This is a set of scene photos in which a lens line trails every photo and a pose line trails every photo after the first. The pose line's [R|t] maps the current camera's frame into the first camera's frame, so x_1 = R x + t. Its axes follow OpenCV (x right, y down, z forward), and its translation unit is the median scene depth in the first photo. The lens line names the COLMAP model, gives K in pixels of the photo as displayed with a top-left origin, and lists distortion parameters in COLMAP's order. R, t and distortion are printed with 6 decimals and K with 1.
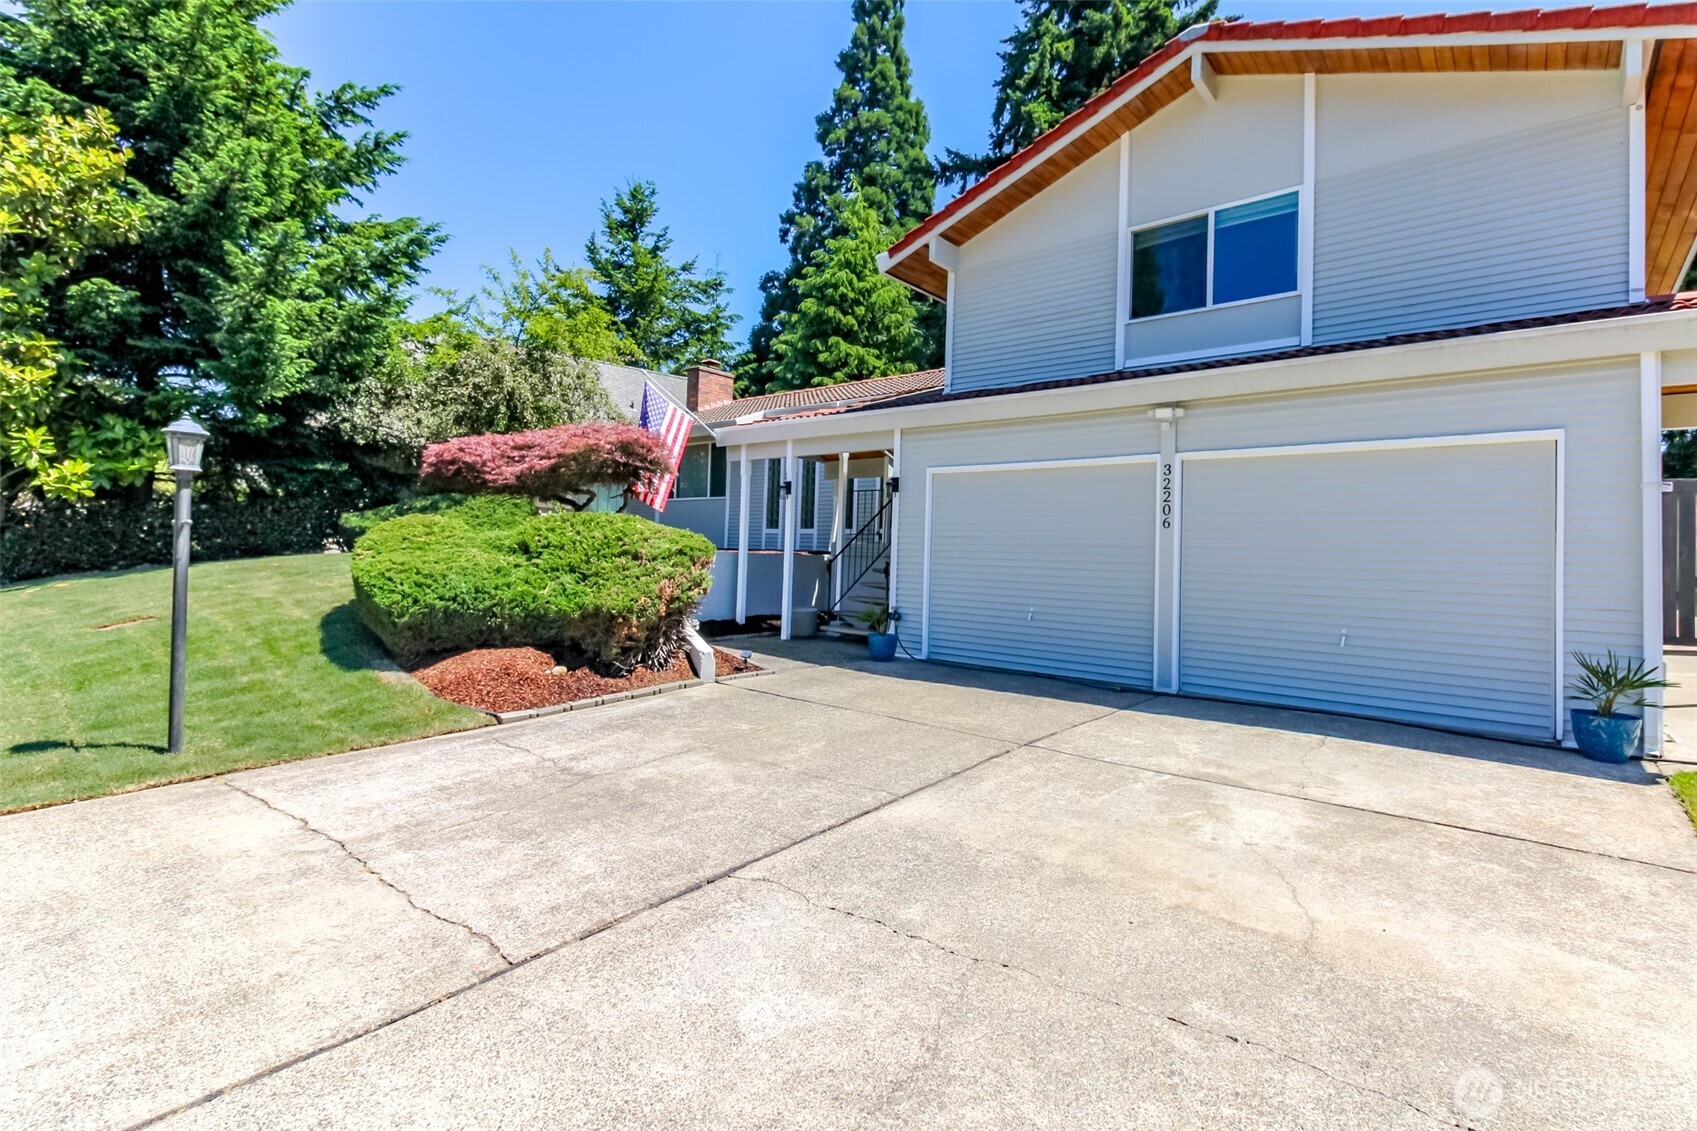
lens RADIAL K [[805.2, 0, 823.5], [0, 805.2, 535.9], [0, 0, 1]] dist [0.018401, -0.014622]
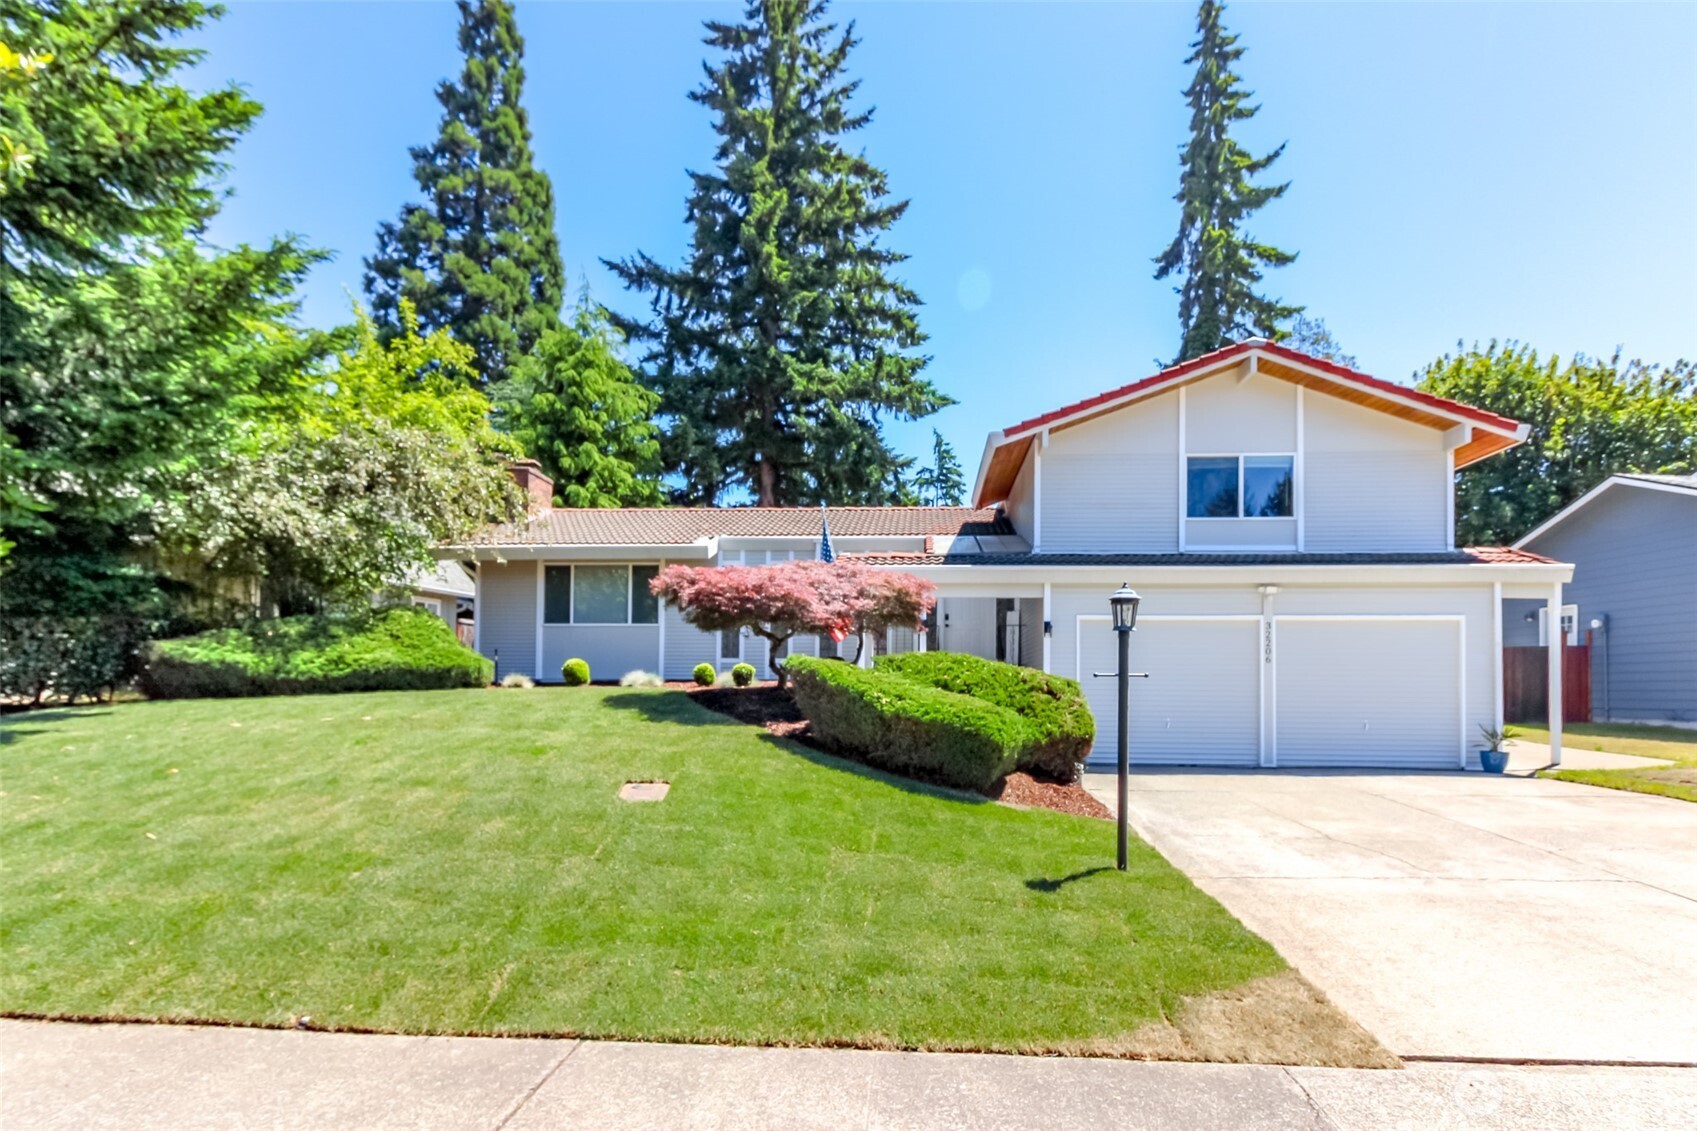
lens RADIAL K [[853.1, 0, 851.6], [0, 853.1, 678.3], [0, 0, 1]] dist [-0.003701, -0.000665]
pose [[0.794260, -0.023767, 0.607113, -1.038594], [0.004674, 0.999444, 0.033010, -0.032151], [-0.607560, -0.023381, 0.793929, 0.143534]]
